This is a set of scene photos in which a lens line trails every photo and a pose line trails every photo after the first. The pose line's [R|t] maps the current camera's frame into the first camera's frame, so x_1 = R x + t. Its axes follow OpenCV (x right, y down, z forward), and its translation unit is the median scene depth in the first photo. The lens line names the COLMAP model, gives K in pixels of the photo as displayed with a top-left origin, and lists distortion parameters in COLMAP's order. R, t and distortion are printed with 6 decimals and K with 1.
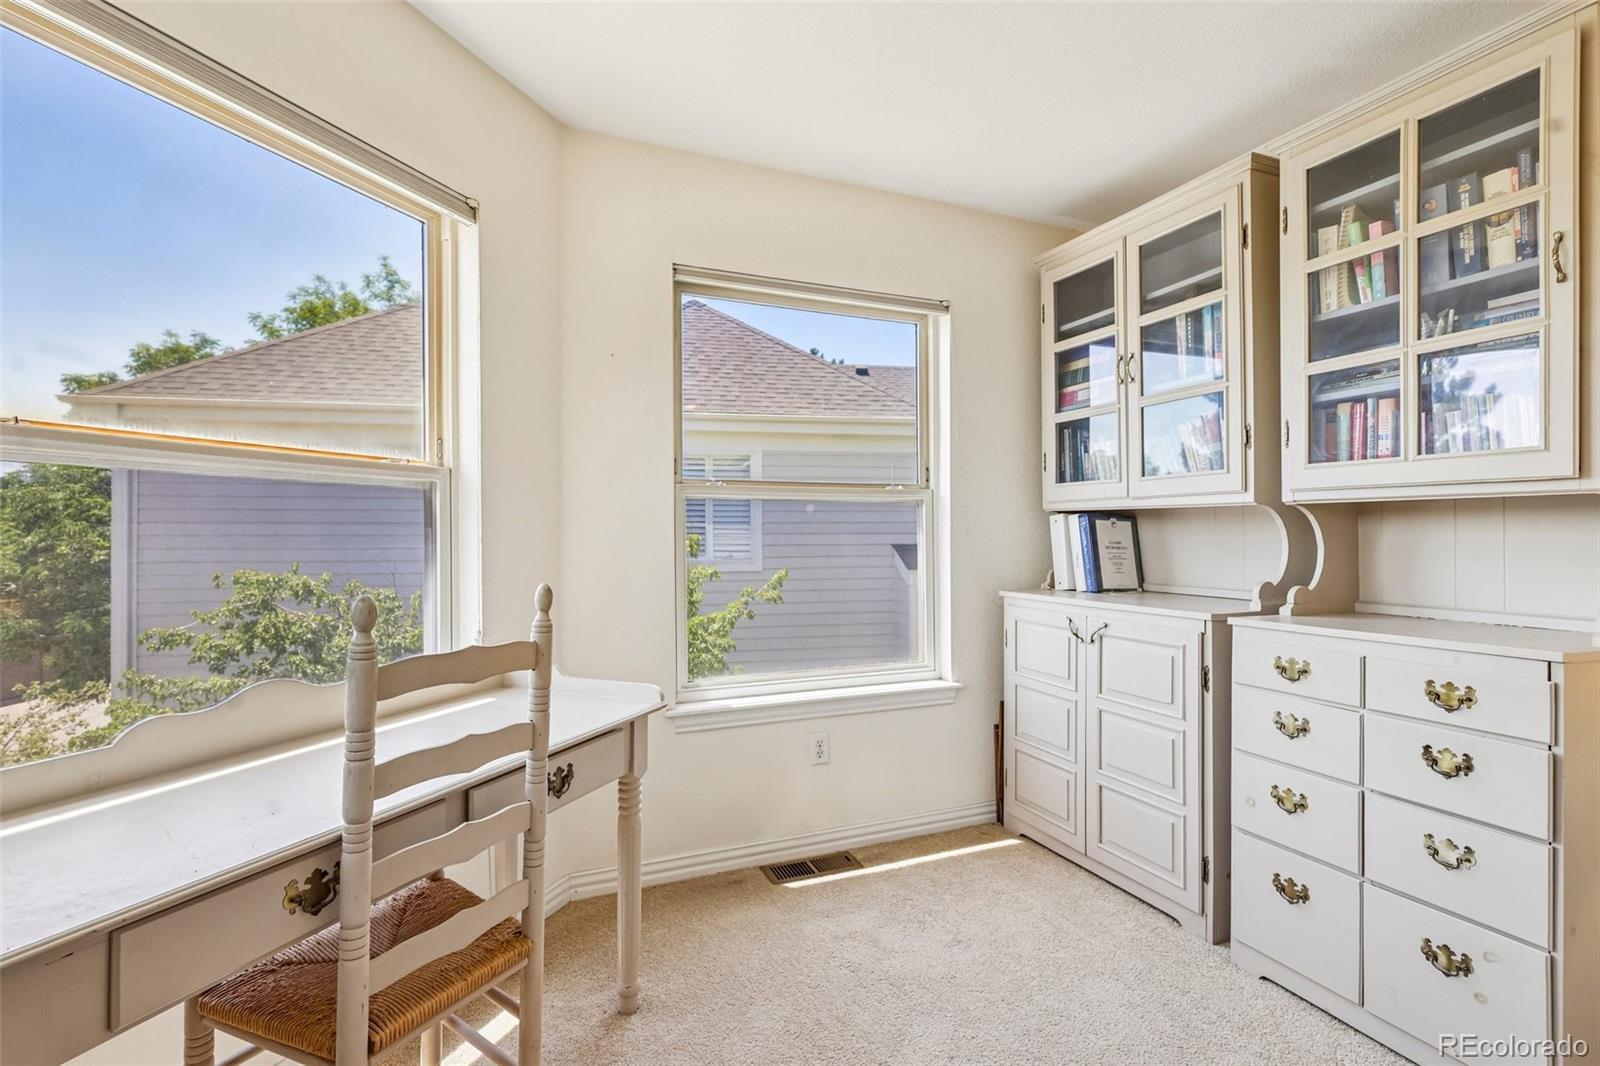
lens RADIAL K [[735.5, 0, 800.5], [0, 735.5, 529.8], [0, 0, 1]] dist [0.001170, 0.000854]
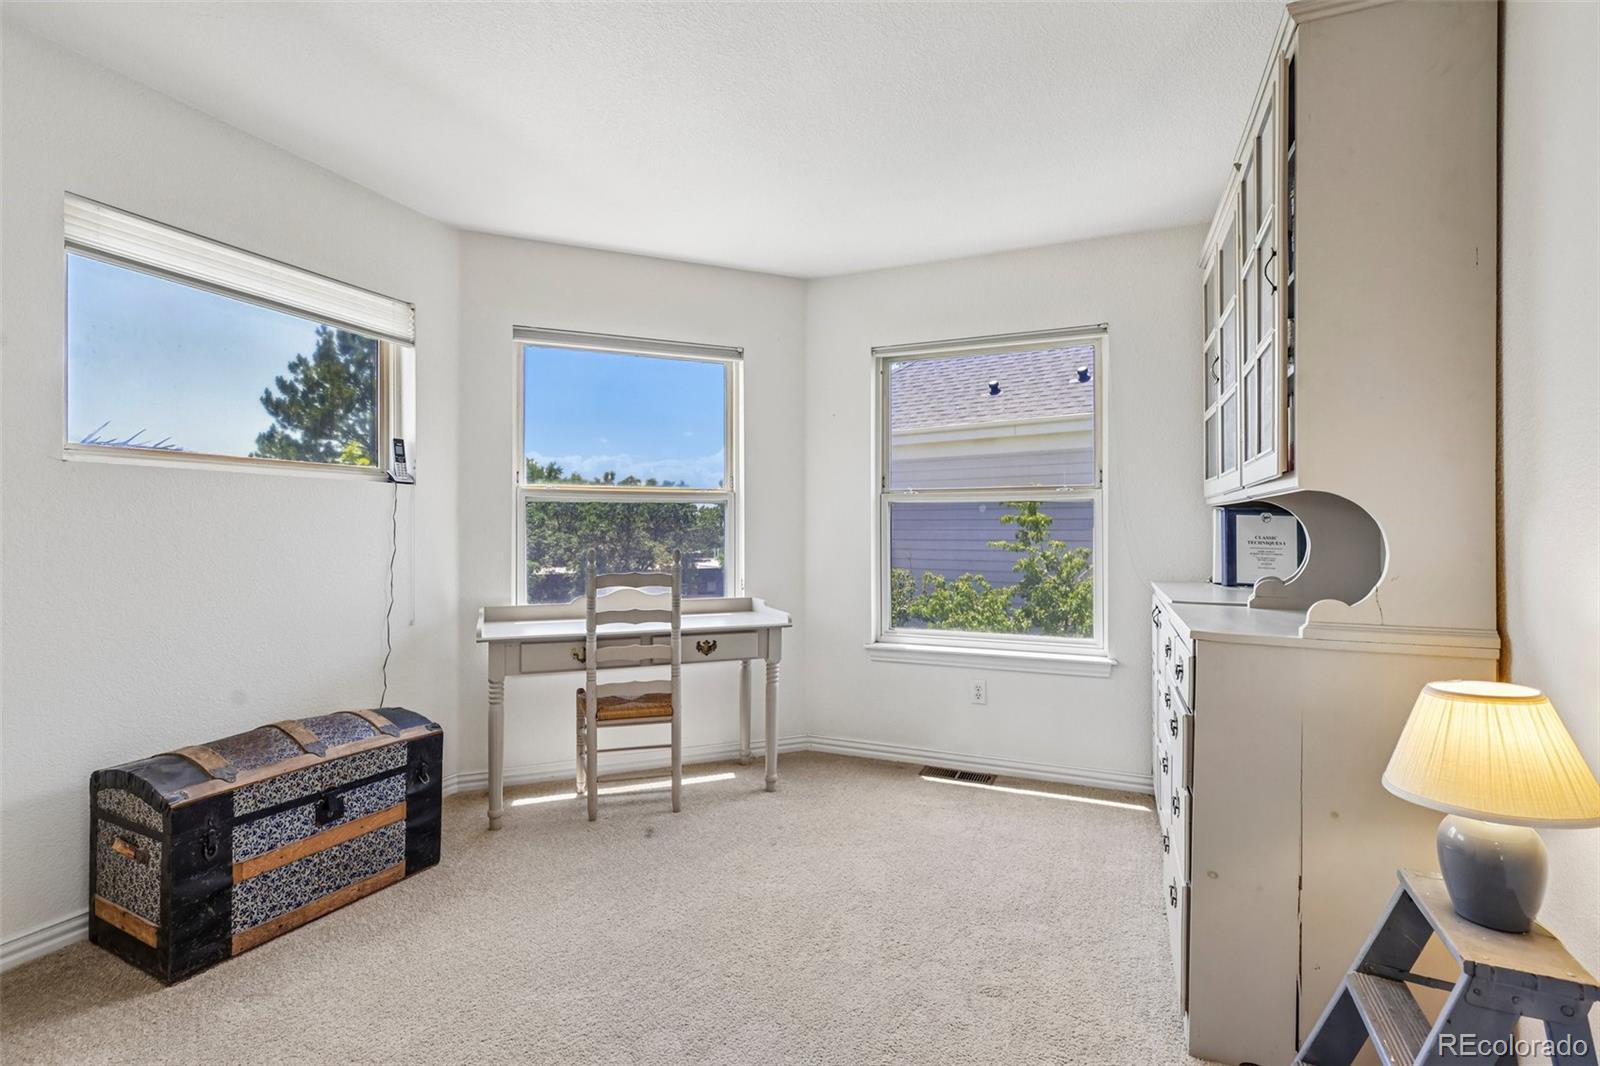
lens RADIAL K [[728.6, 0, 817.8], [0, 728.6, 524.7], [0, 0, 1]] dist [0.057917, -0.000082]
pose [[0.714011, -0.001955, -0.700132, 0.790132], [0.001312, 0.999998, -0.001454, 0.000771], [0.700133, 0.000120, 0.714012, -0.145074]]
